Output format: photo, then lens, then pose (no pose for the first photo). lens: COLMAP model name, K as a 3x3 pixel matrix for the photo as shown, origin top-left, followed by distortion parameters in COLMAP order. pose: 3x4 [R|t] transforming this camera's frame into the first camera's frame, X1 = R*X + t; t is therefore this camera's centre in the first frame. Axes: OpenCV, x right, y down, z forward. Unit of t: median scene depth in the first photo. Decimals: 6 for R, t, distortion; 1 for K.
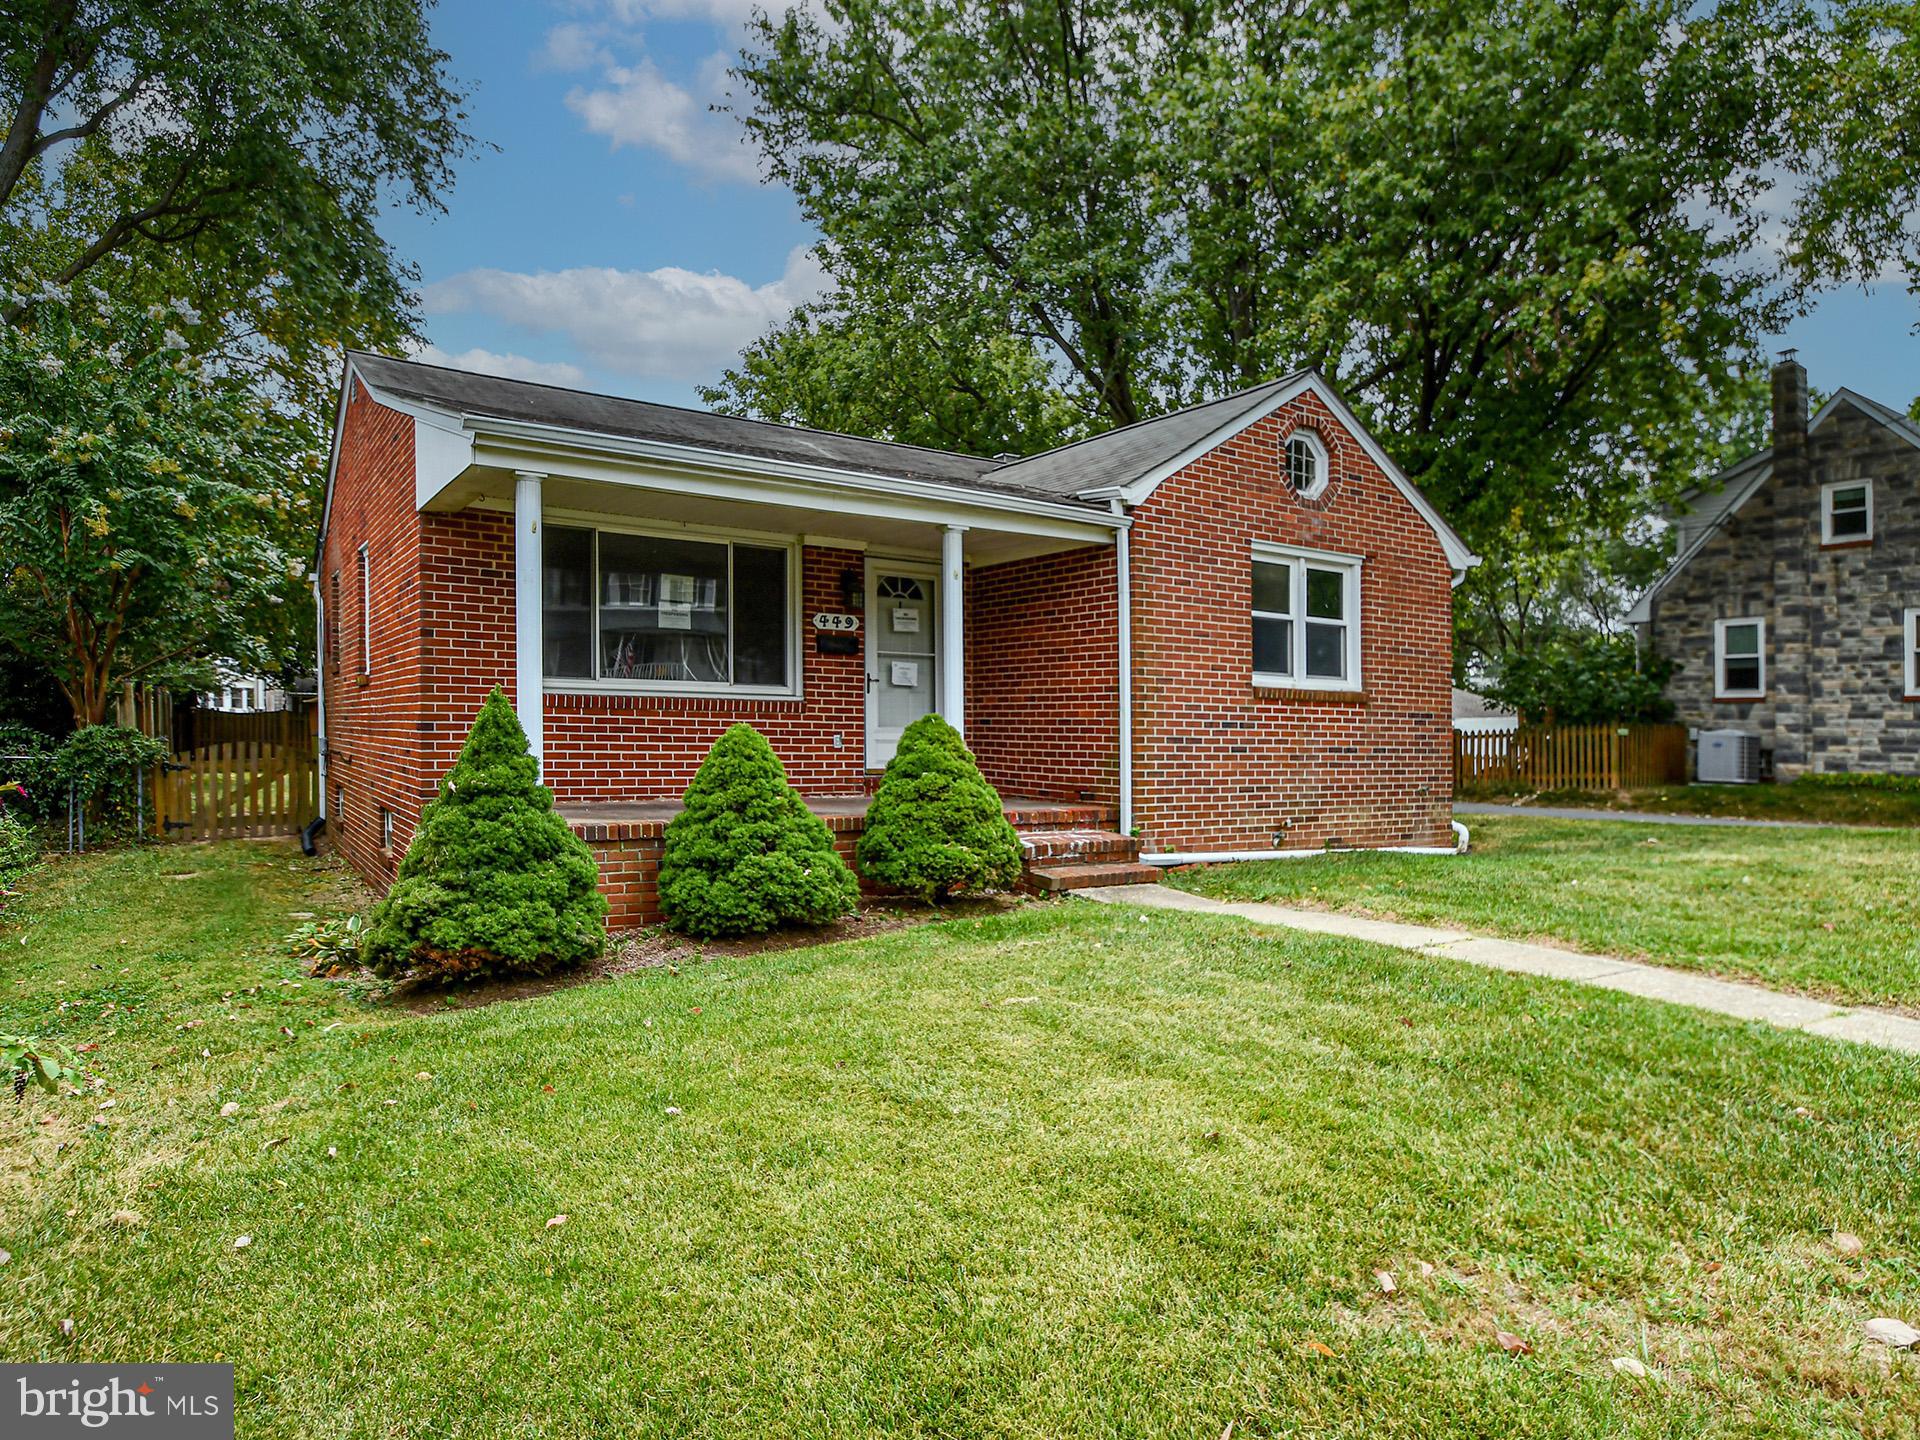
lens RADIAL K [[1204.1, 0, 1005.3], [0, 1204.1, 724.6], [0, 0, 1]] dist [-0.008449, -0.000062]
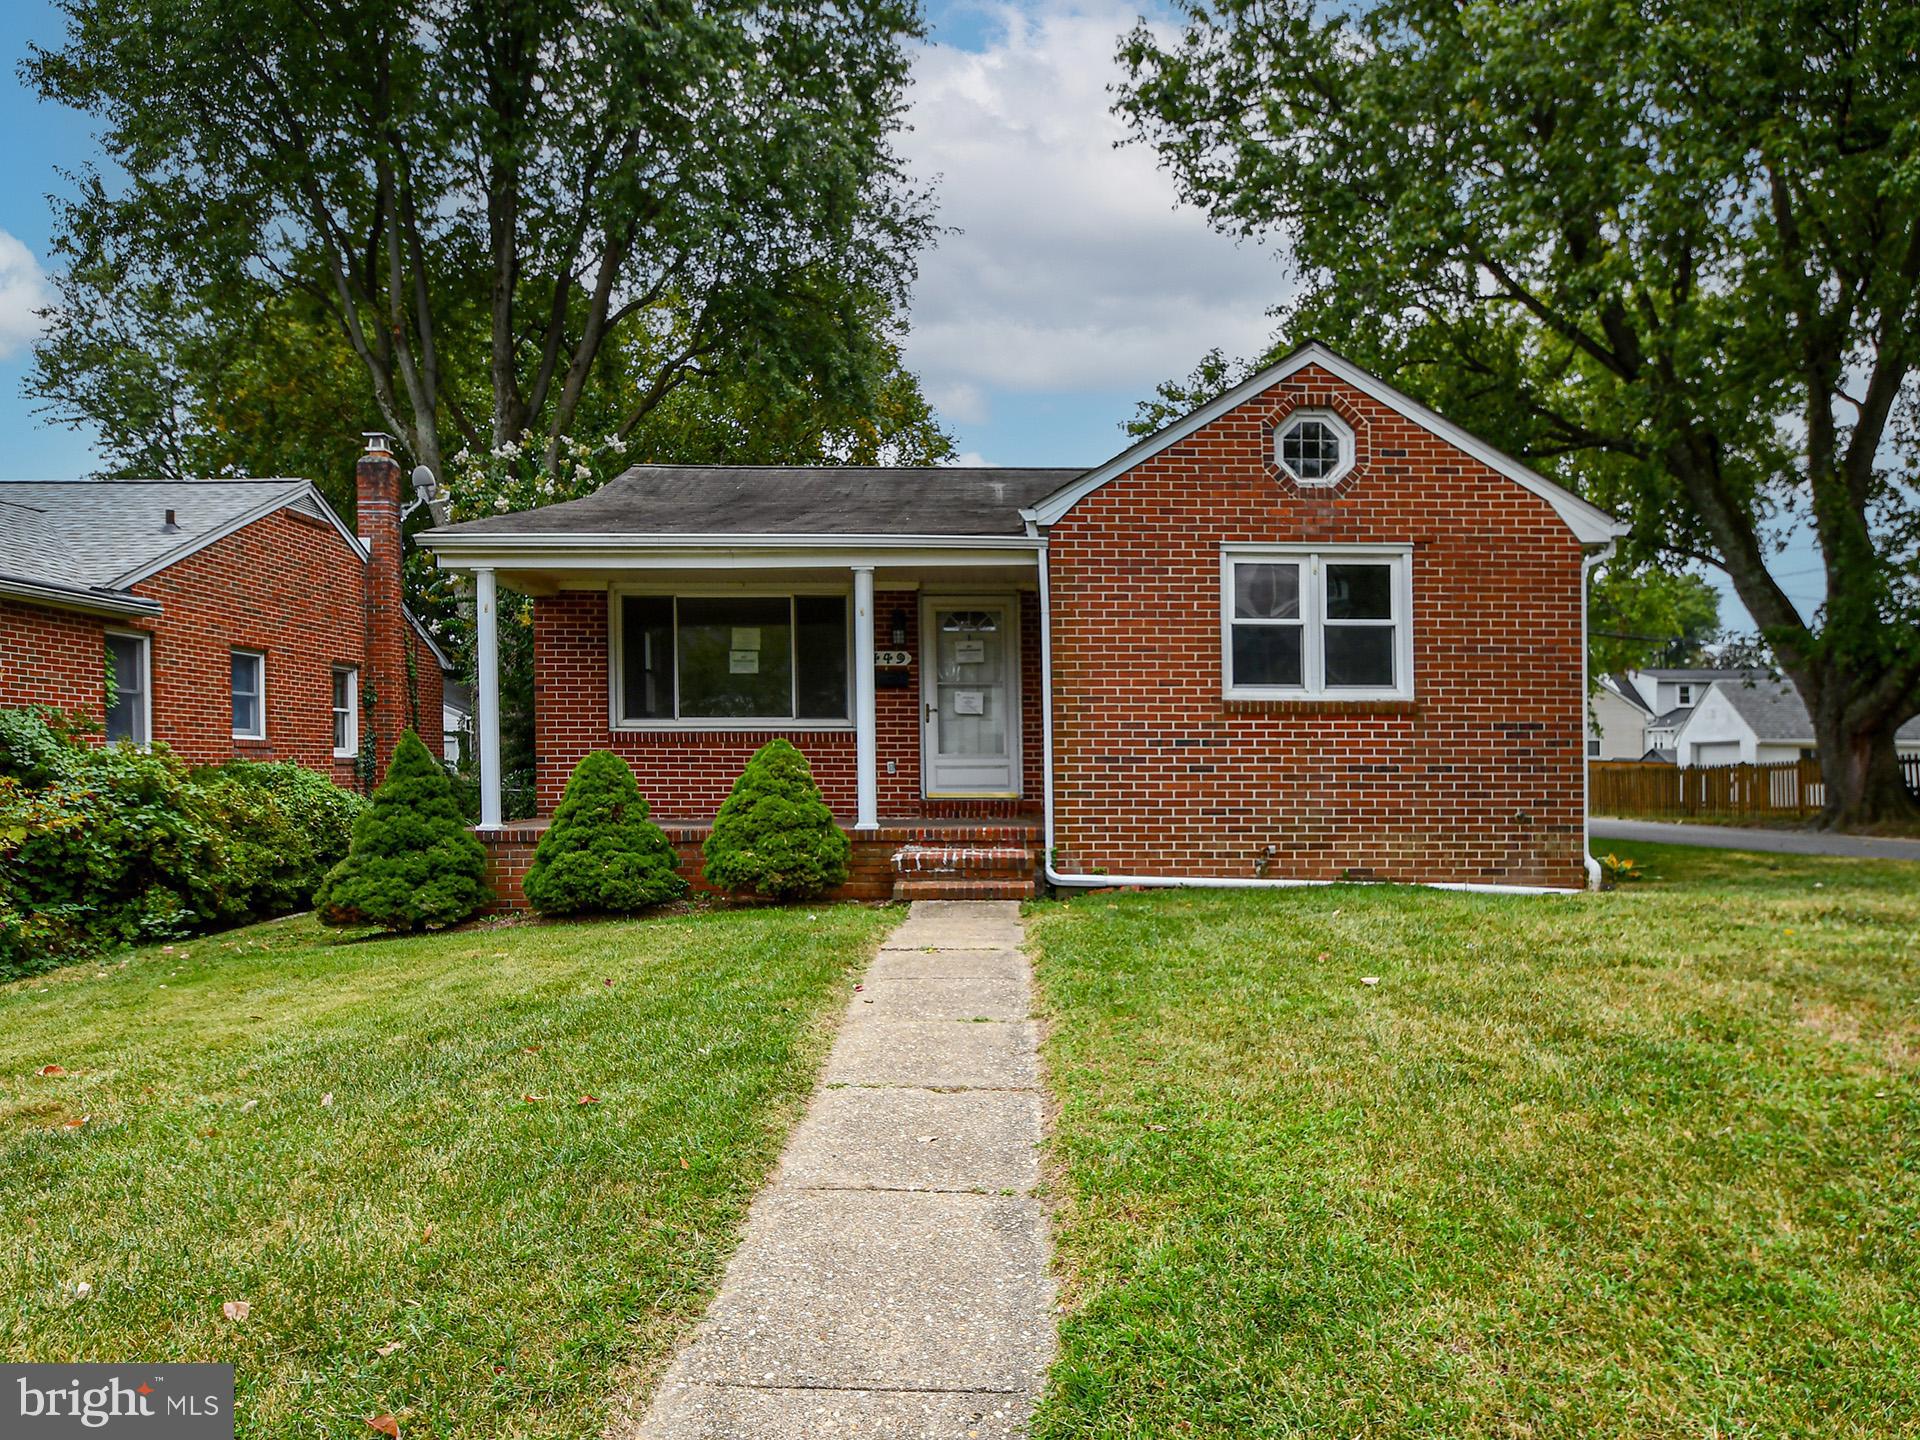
lens RADIAL K [[1173.9, 0, 738.3], [0, 1173.9, 779.6], [0, 0, 1]] dist [-0.016473, -0.000016]
pose [[0.832166, -0.008045, -0.554468, 0.364979], [0.017105, 0.999791, 0.011164, 0.011625], [0.554262, -0.018775, 0.832130, 0.038582]]
